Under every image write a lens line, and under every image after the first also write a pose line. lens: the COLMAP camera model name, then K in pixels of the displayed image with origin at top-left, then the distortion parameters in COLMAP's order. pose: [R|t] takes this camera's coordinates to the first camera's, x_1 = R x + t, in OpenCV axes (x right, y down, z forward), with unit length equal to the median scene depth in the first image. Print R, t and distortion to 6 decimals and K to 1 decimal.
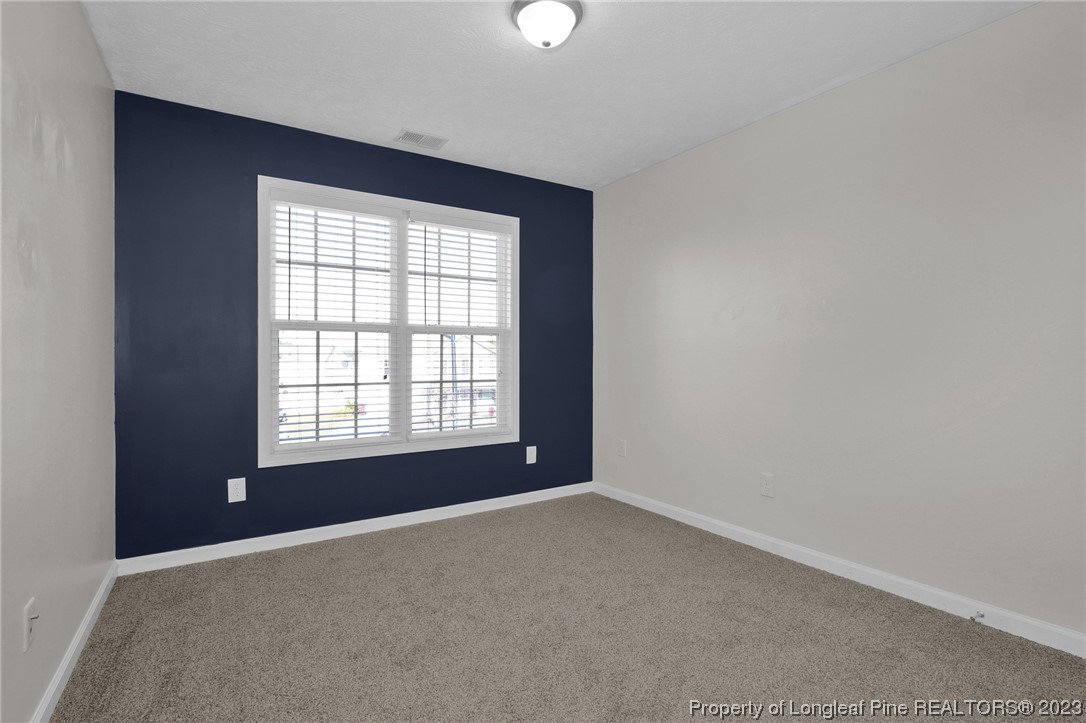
lens RADIAL K [[506.2, 0, 542.2], [0, 506.2, 354.1], [0, 0, 1]] dist [-0.016528, 0.000365]
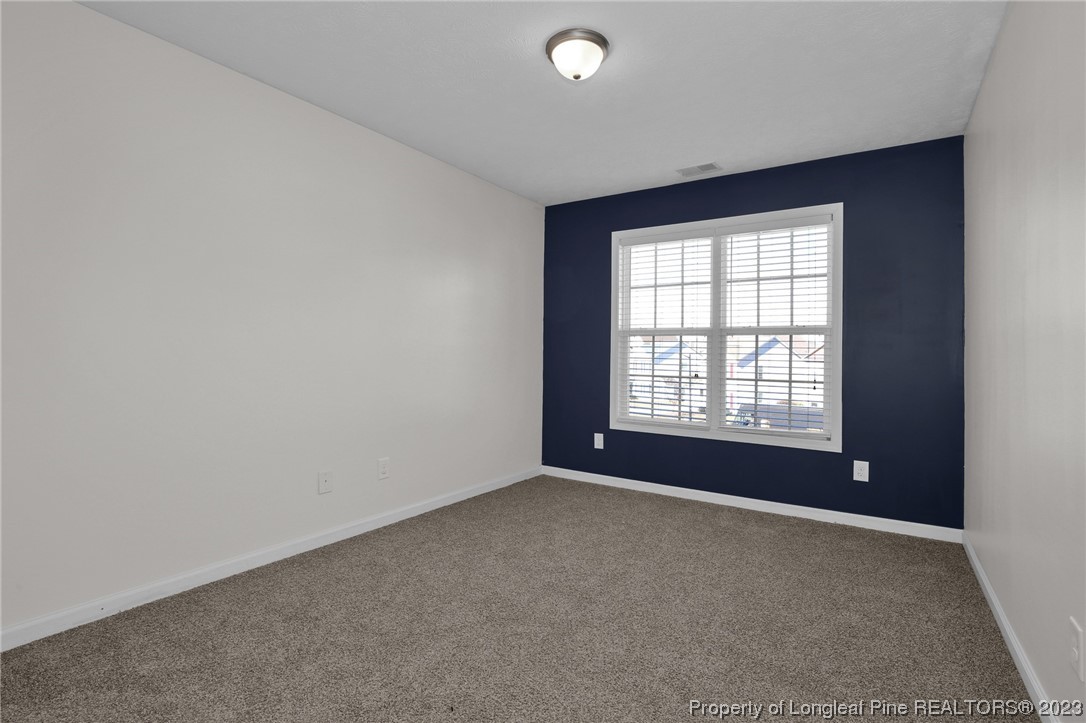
lens RADIAL K [[402.2, 0, 543.3], [0, 402.2, 349.2], [0, 0, 1]] dist [-0.000623, 0.000010]
pose [[0.510615, -0.002943, -0.859804, 0.294943], [-0.008719, 0.999925, -0.008601, 0.001567], [0.859765, 0.011889, 0.510551, 0.185162]]
